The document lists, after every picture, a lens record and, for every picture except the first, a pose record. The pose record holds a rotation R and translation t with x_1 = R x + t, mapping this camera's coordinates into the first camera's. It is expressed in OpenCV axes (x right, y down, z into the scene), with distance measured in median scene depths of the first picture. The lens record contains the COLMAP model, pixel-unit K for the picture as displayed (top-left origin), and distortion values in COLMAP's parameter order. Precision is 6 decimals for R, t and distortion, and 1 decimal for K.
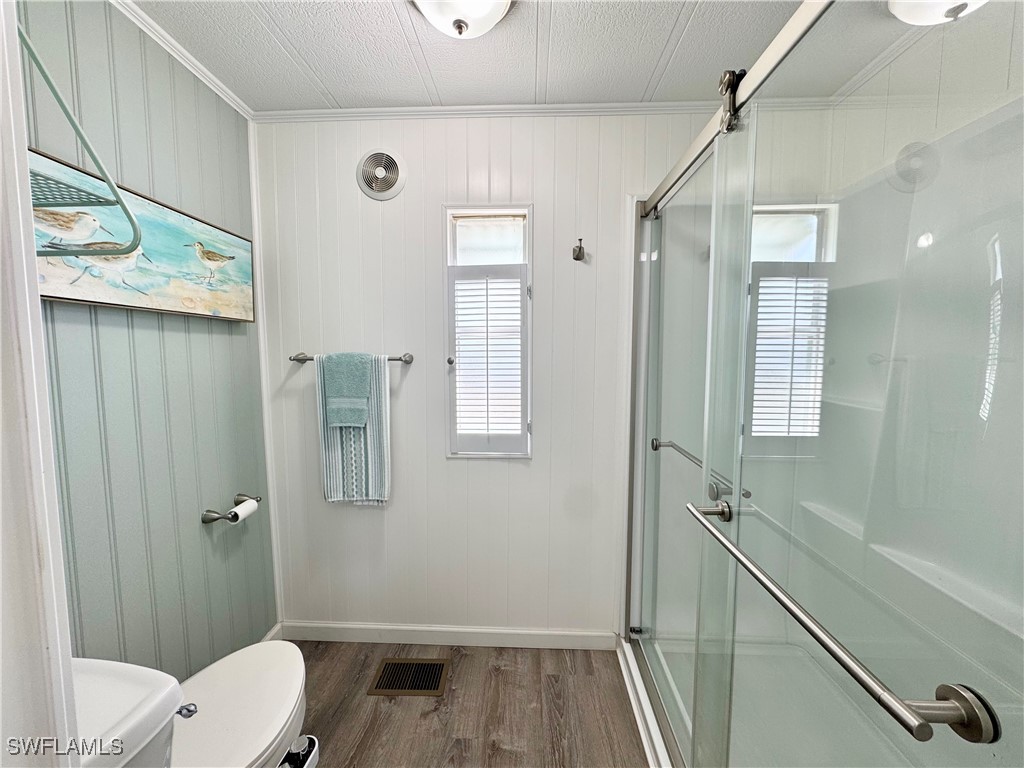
lens RADIAL K [[406.2, 0, 515.2], [0, 406.2, 385.0], [0, 0, 1]] dist [-0.004544, 0.000664]
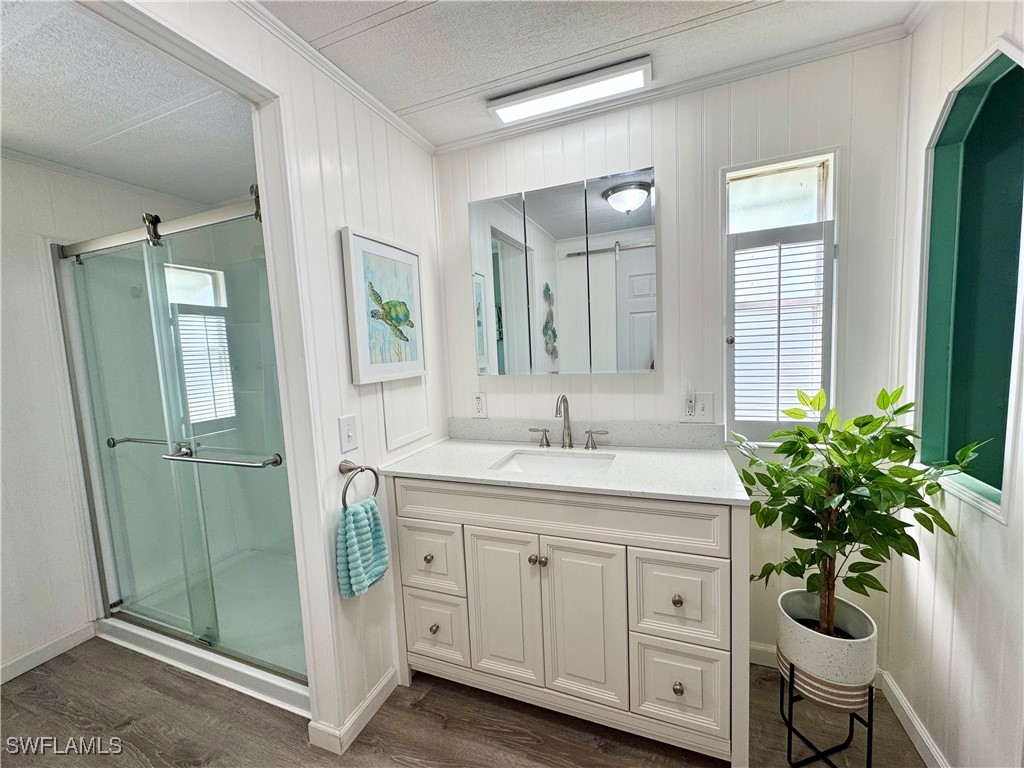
lens RADIAL K [[406.2, 0, 514.8], [0, 406.2, 383.4], [0, 0, 1]] dist [-0.004544, 0.000664]
pose [[0.315411, -0.102402, 0.943414, -0.401719], [0.125700, 0.989909, 0.065423, 0.036392], [-0.940593, 0.097952, 0.325100, -0.571197]]
